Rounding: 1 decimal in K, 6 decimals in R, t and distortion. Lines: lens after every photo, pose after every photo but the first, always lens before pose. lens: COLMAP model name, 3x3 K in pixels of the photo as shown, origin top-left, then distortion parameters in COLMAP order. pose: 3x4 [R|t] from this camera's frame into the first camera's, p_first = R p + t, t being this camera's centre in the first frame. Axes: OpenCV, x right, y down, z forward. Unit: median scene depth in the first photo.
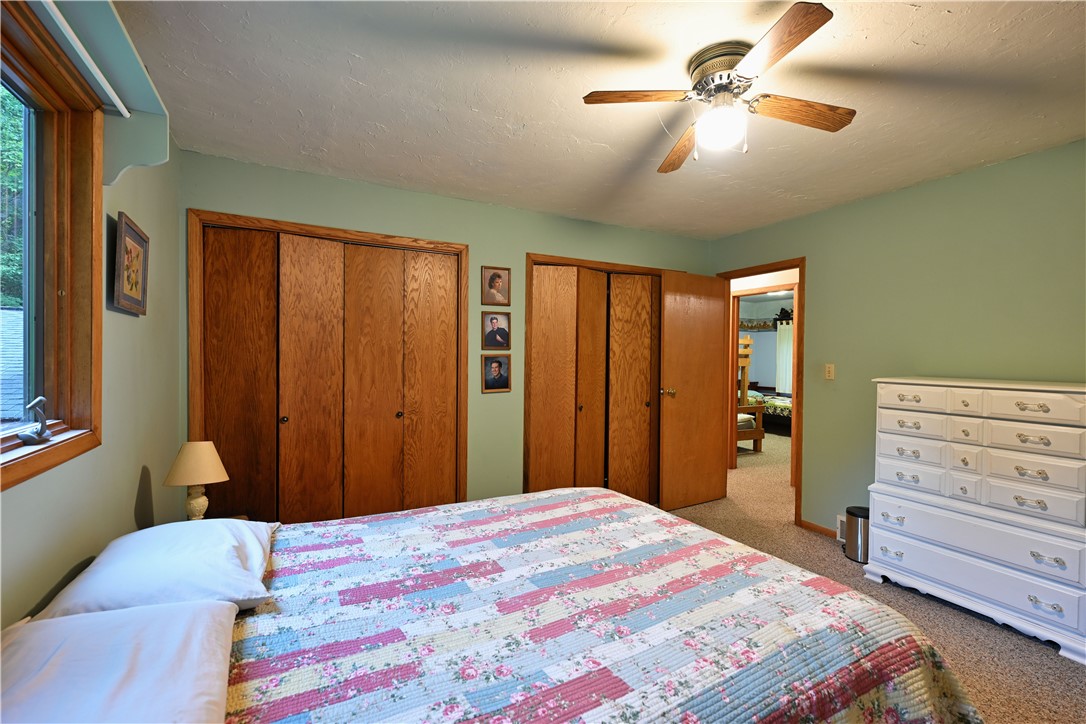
lens RADIAL K [[481.4, 0, 539.4], [0, 481.4, 359.9], [0, 0, 1]] dist [0.001492, -0.000026]
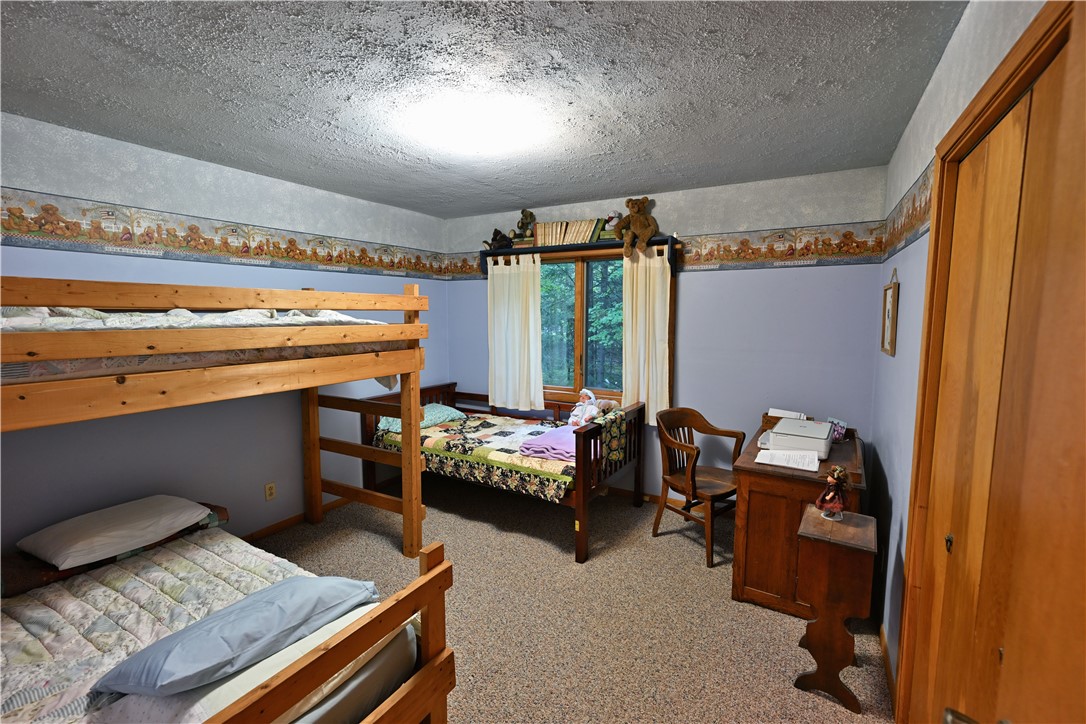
lens RADIAL K [[481.4, 0, 539.4], [0, 481.4, 359.9], [0, 0, 1]] dist [0.001492, -0.000026]
pose [[0.844078, -0.066228, 0.532115, 0.294226], [0.016339, 0.995059, 0.097929, -0.027254], [-0.535972, -0.073966, 0.840990, 0.599015]]
